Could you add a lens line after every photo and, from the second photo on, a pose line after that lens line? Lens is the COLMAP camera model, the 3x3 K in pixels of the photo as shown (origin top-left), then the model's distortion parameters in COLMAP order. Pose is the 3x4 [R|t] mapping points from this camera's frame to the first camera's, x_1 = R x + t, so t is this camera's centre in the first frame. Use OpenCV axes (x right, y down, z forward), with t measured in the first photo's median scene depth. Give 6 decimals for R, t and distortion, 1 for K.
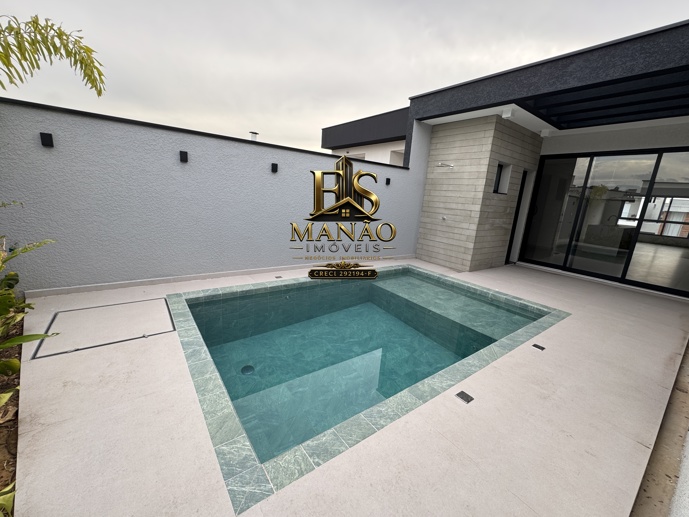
lens RADIAL K [[280.5, 0, 345.5], [0, 280.5, 260.1], [0, 0, 1]] dist [-0.001381, -0.000103]
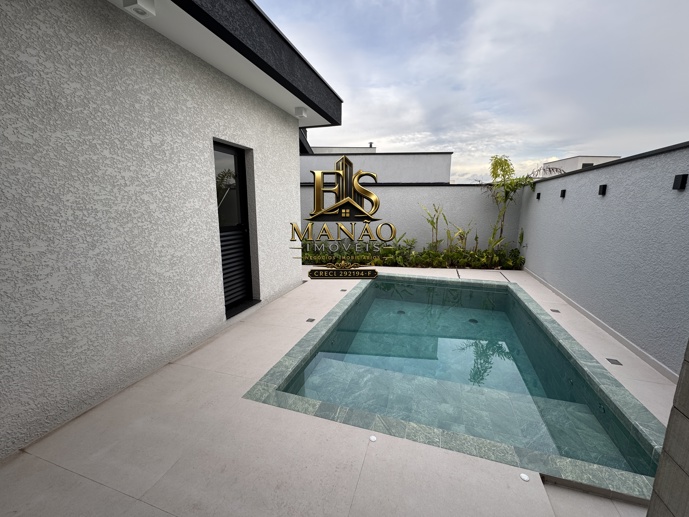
lens RADIAL K [[280.5, 0, 345.6], [0, 280.5, 257.4], [0, 0, 1]] dist [-0.001381, -0.000103]
pose [[-0.815493, 0.044383, -0.577063, 0.941730], [-0.185381, 0.924495, 0.333080, -0.312512], [0.548275, 0.378601, -0.745691, 1.414616]]
